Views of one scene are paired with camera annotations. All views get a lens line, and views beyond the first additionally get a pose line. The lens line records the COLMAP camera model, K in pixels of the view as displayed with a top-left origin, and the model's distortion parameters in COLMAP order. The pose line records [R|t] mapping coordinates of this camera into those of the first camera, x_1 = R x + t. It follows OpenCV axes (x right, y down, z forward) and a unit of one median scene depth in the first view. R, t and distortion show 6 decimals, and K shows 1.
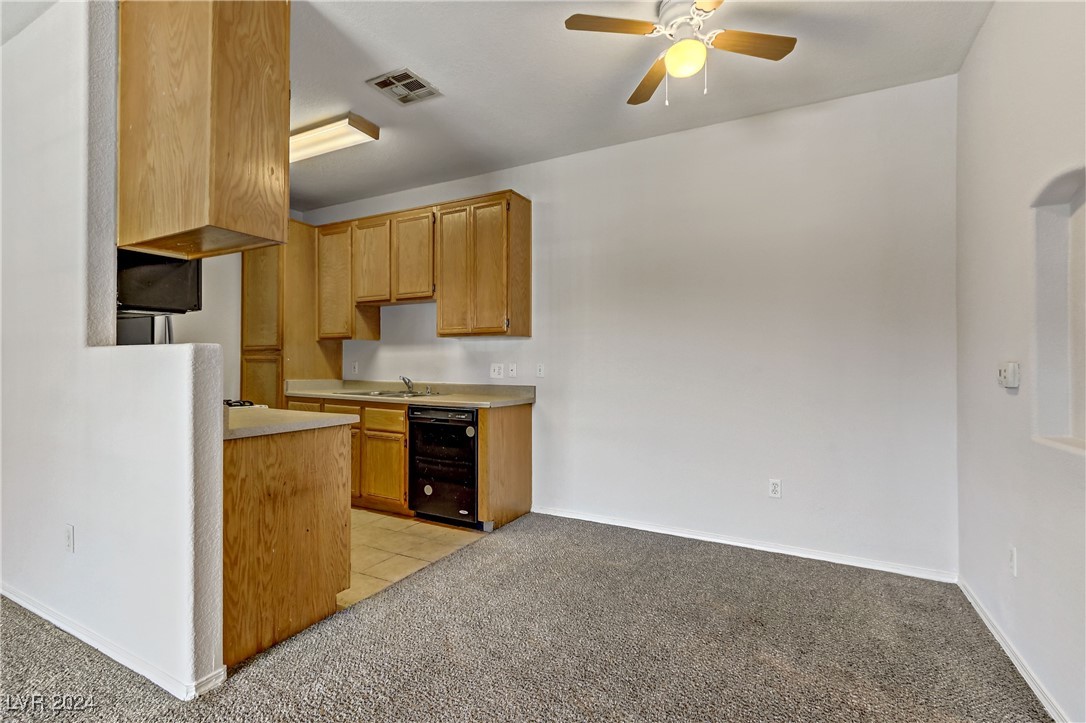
lens RADIAL K [[492.3, 0, 534.9], [0, 492.3, 348.8], [0, 0, 1]] dist [-0.012268, 0.001731]
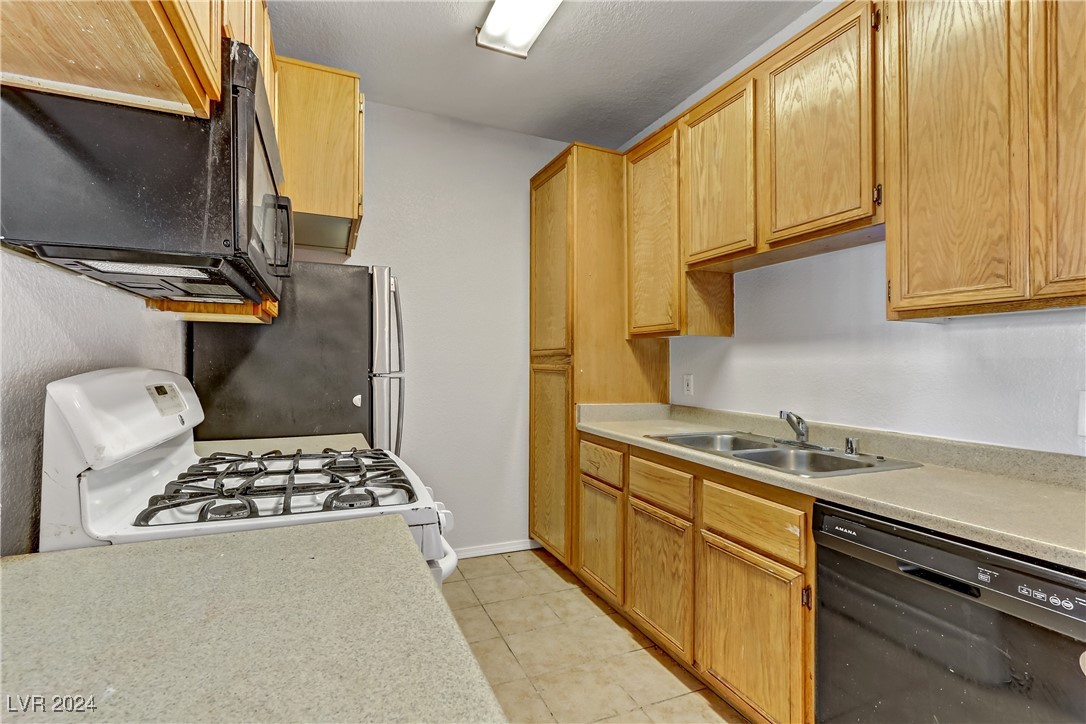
lens RADIAL K [[492.3, 0, 539.1], [0, 492.3, 361.0], [0, 0, 1]] dist [-0.012268, 0.001731]
pose [[0.782170, 0.000201, -0.623065, -0.164740], [0.013309, 0.999766, 0.017031, -0.002071], [0.622923, -0.021613, 0.781984, 0.503224]]
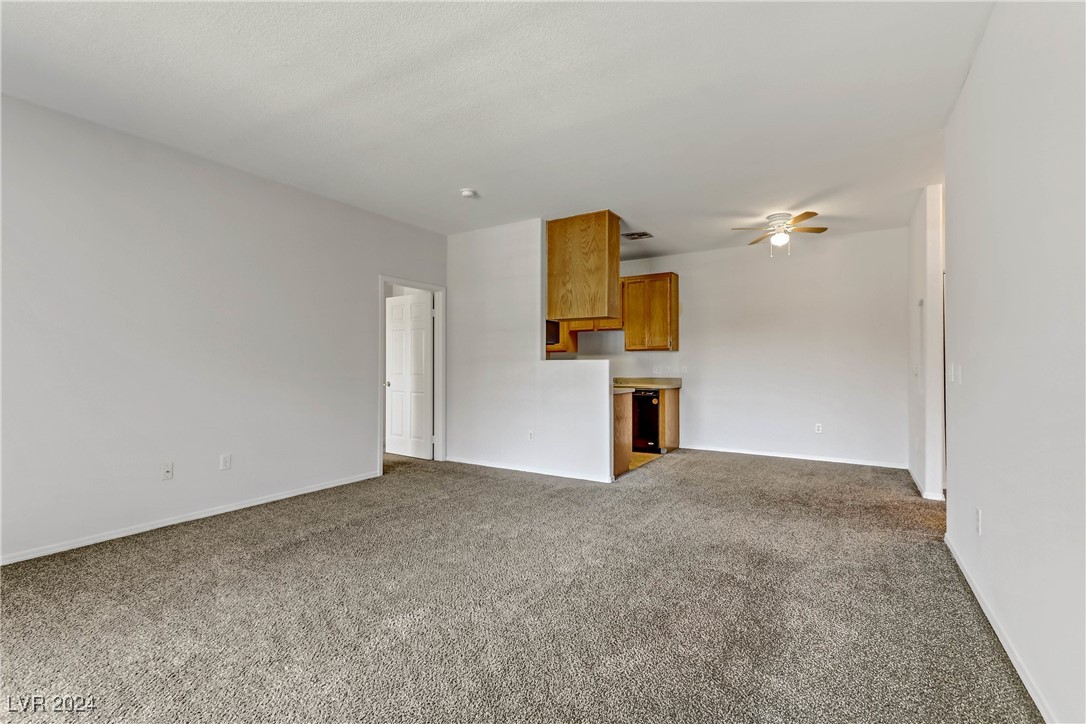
lens RADIAL K [[492.3, 0, 539.8], [0, 492.3, 354.9], [0, 0, 1]] dist [-0.012268, 0.001731]
pose [[0.997841, -0.005880, -0.065406, -0.368884], [0.006465, 0.999941, 0.008732, -0.026246], [0.065351, -0.009136, 0.997821, -0.767357]]
